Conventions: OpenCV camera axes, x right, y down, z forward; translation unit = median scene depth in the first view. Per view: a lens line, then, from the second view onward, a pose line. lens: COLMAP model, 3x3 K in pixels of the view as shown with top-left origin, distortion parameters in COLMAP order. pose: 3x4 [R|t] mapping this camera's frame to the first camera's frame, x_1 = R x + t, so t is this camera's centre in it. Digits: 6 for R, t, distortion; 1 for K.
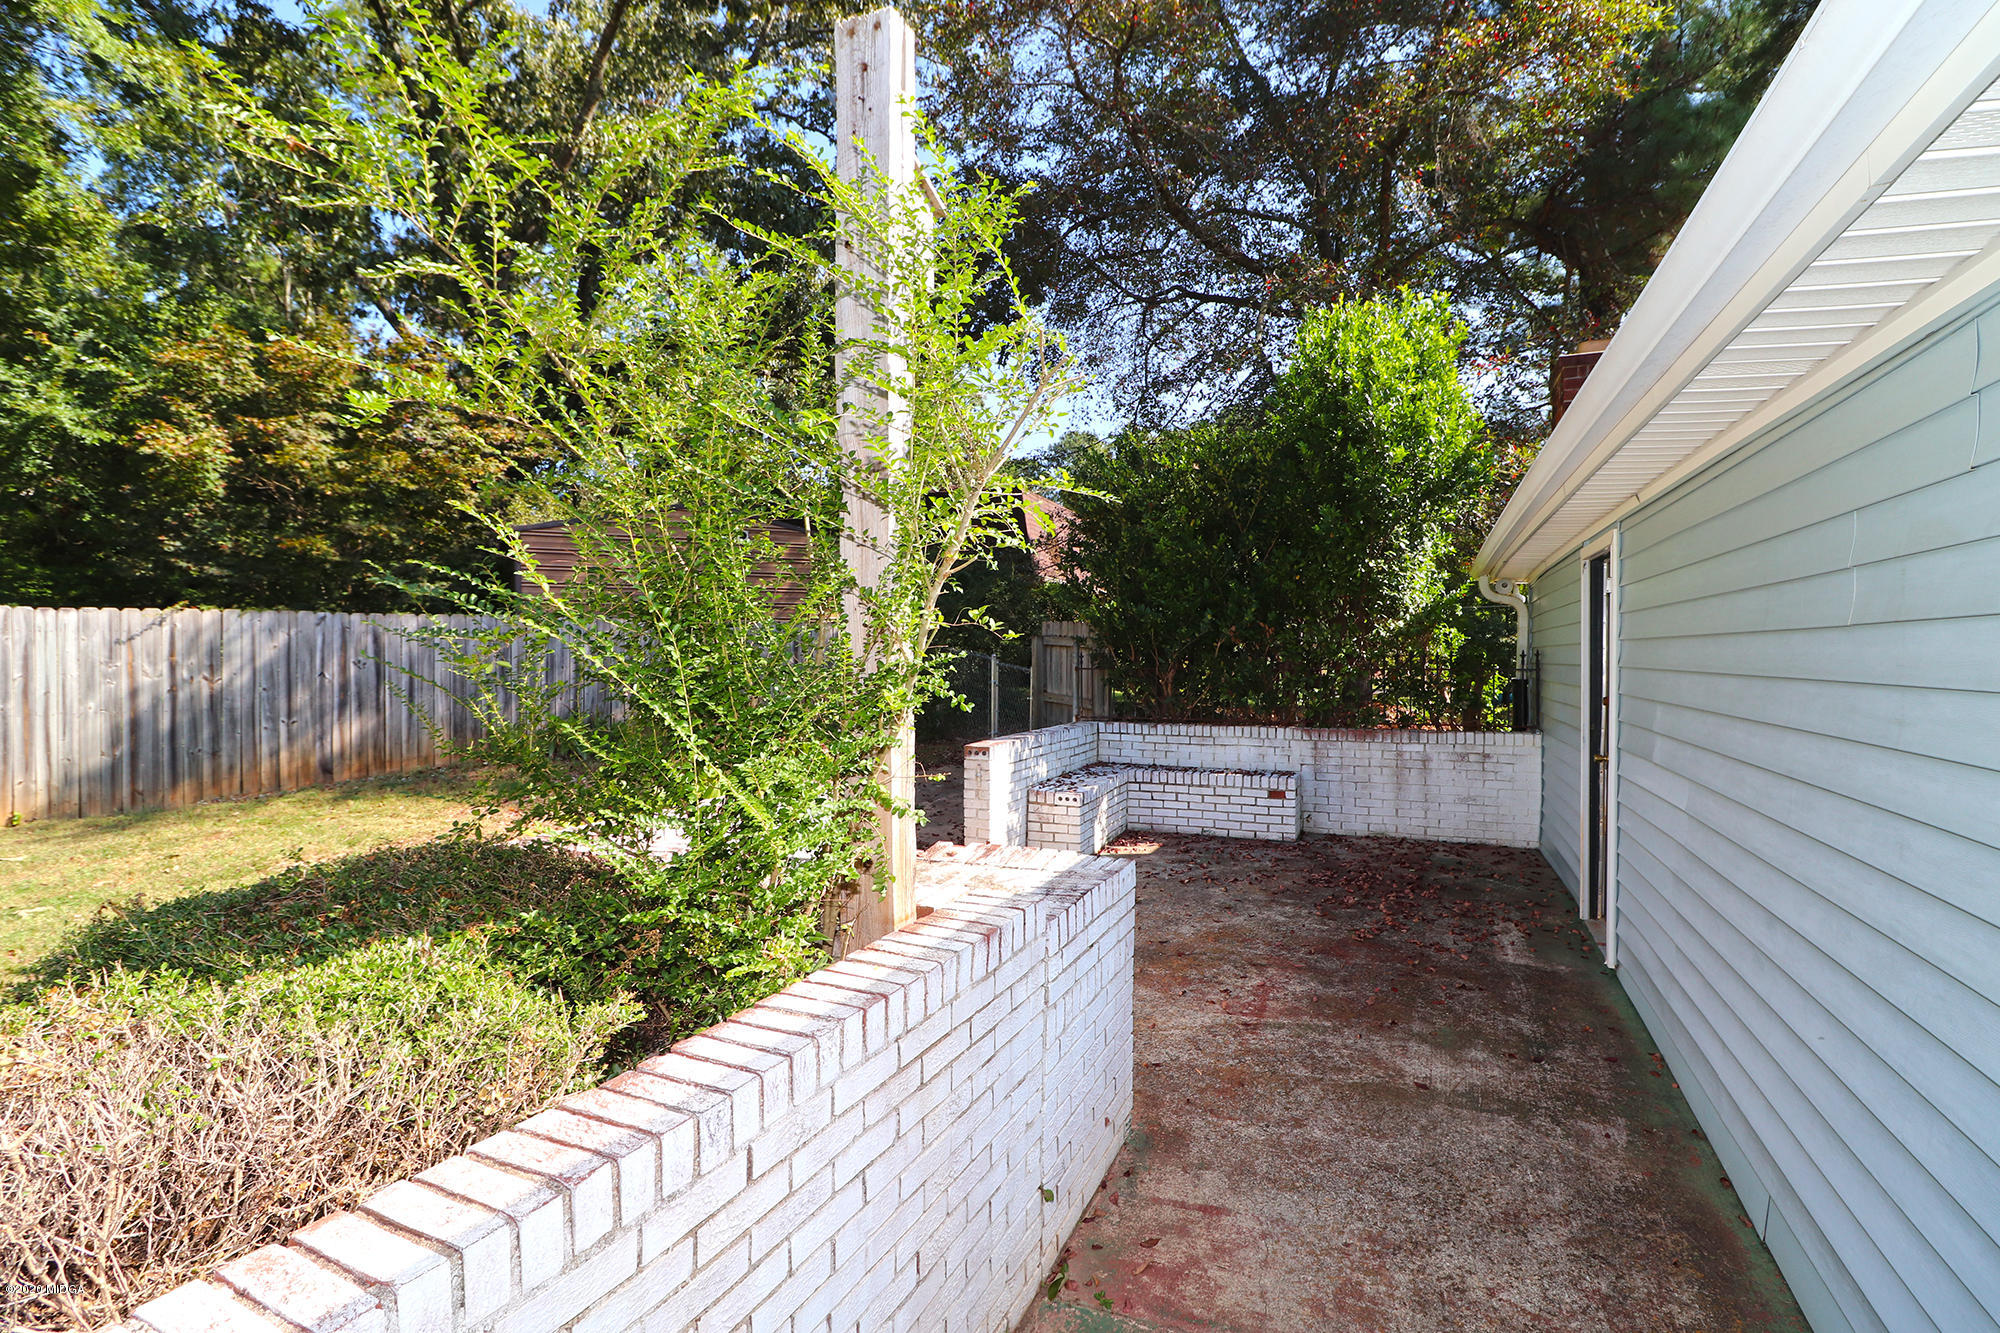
lens RADIAL K [[924.7, 0, 1012.2], [0, 924.7, 657.2], [0, 0, 1]] dist [-0.000346, -0.011278]
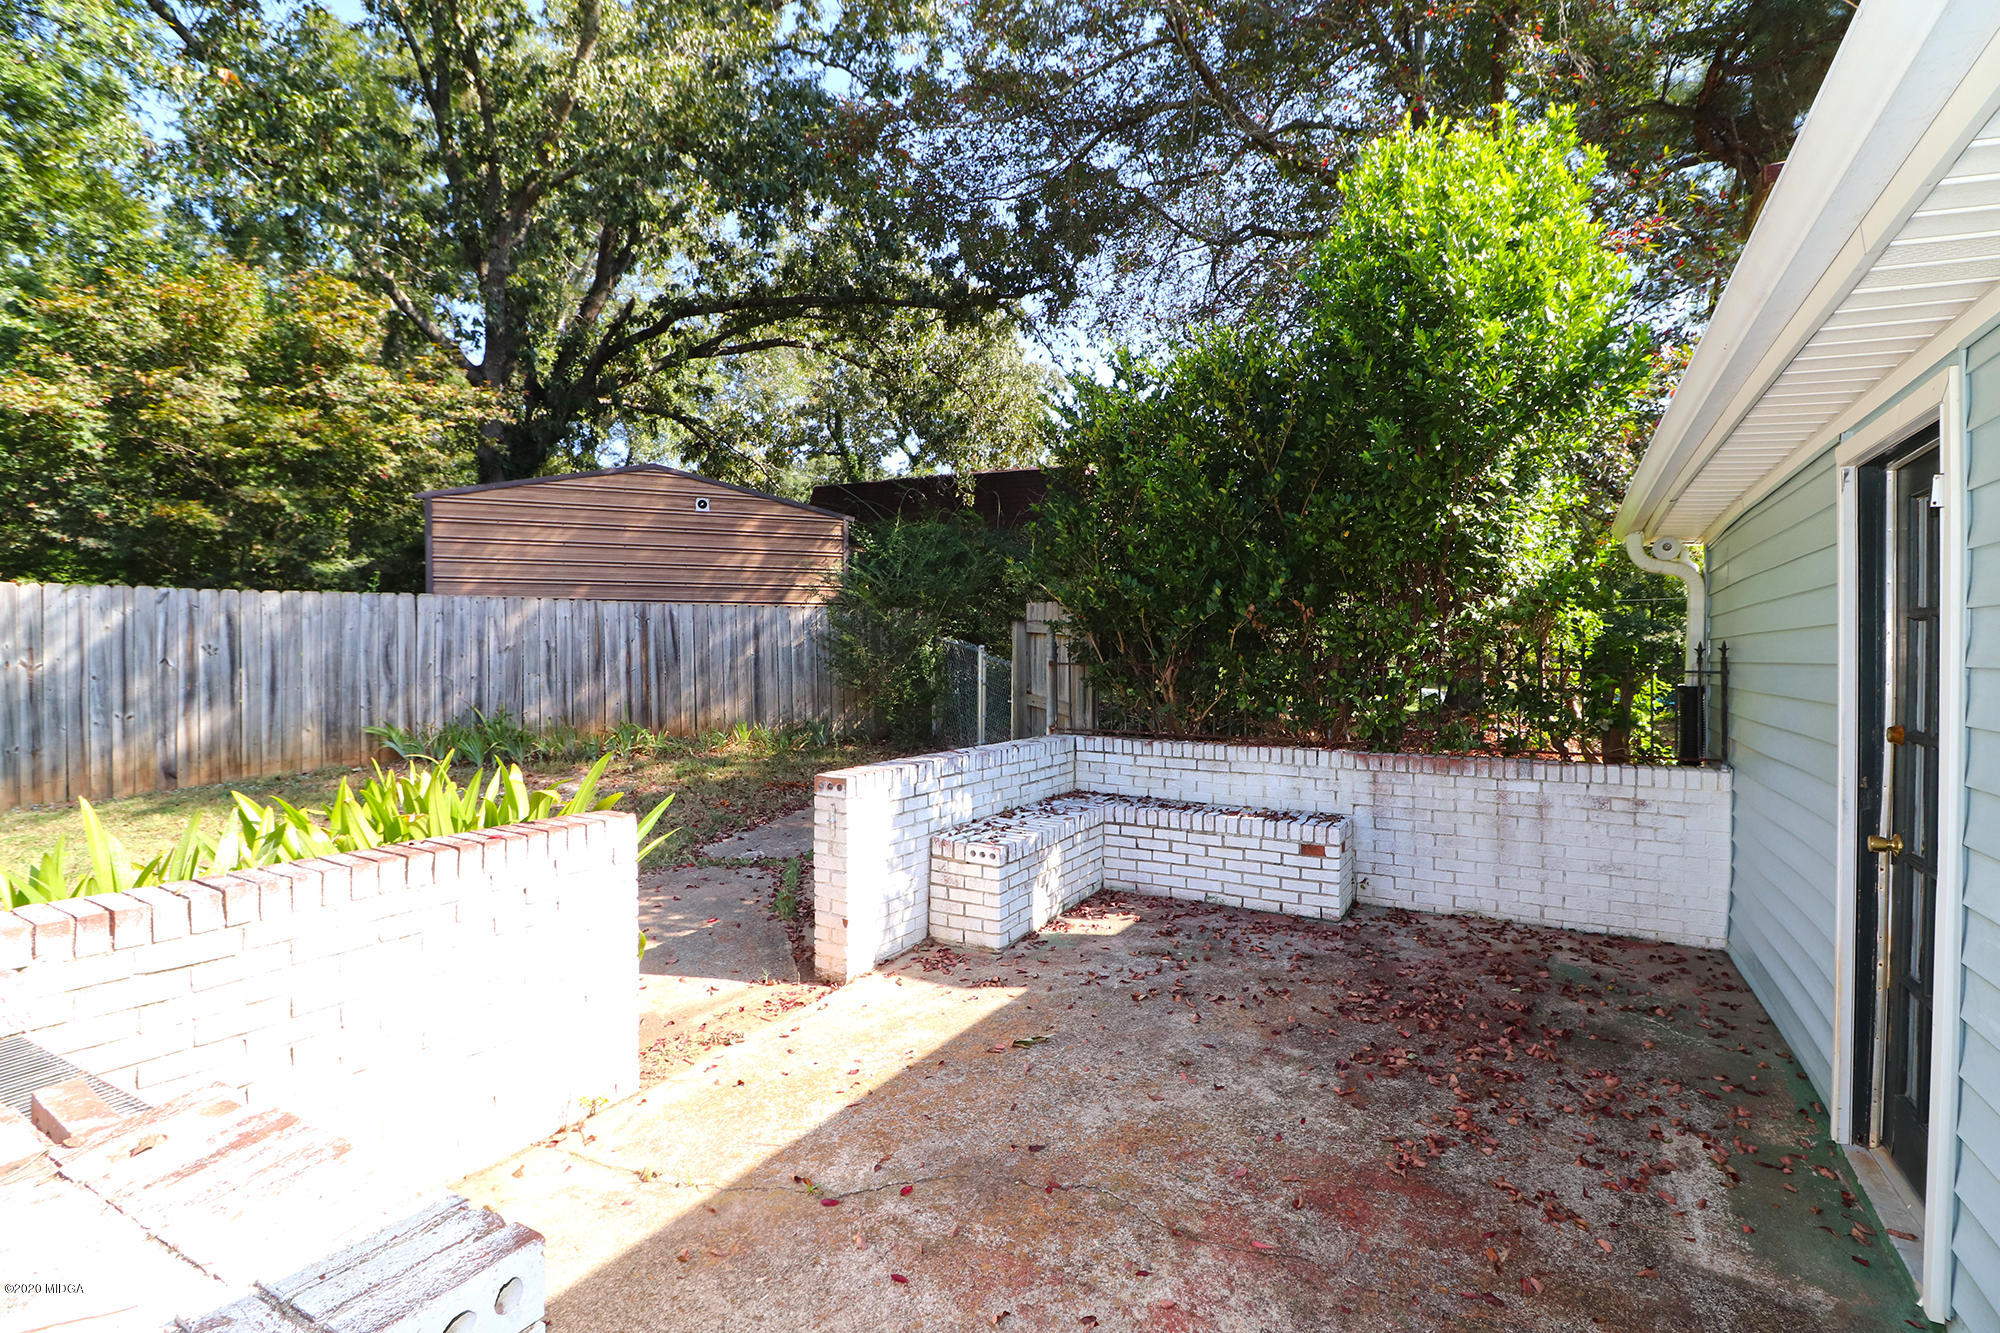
lens RADIAL K [[930.1, 0, 1004.5], [0, 930.1, 637.8], [0, 0, 1]] dist [-0.000837, -0.011368]
pose [[0.993200, 0.007302, -0.116190, 0.132584], [-0.009062, 0.999852, -0.014627, 0.003240], [0.116066, 0.015581, 0.993119, 0.274986]]
